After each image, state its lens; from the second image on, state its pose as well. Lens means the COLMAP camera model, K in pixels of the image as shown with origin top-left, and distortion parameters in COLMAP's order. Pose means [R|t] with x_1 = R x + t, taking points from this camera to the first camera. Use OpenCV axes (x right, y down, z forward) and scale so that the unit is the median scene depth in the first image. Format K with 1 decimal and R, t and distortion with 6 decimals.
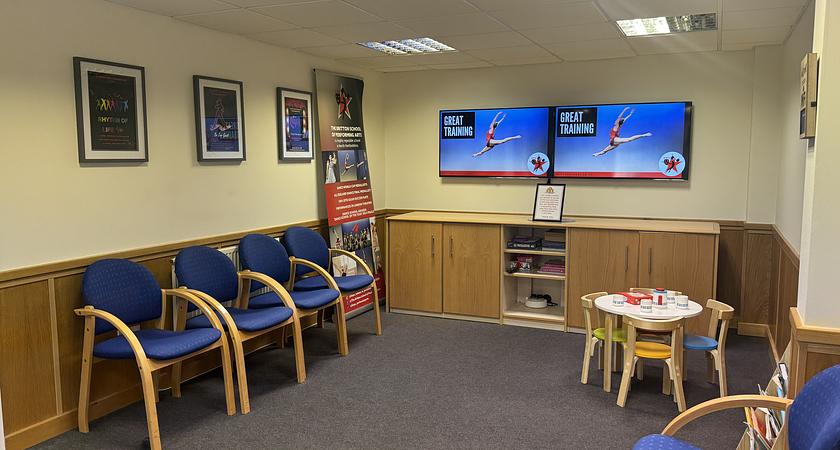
lens RADIAL K [[645.5, 0, 420.6], [0, 645.5, 222.0], [0, 0, 1]] dist [0.049309, -0.001325]
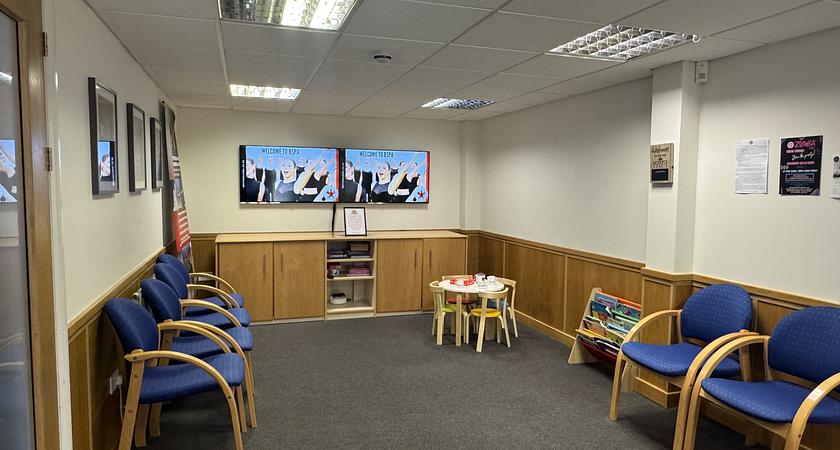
lens RADIAL K [[537.2, 0, 419.6], [0, 537.2, 225.6], [0, 0, 1]] dist [-0.007874, -0.000792]
pose [[0.740263, -0.040253, 0.671112, -0.435582], [0.053881, 0.998547, 0.000460, -0.015118], [-0.670155, 0.035820, 0.741356, 0.104176]]
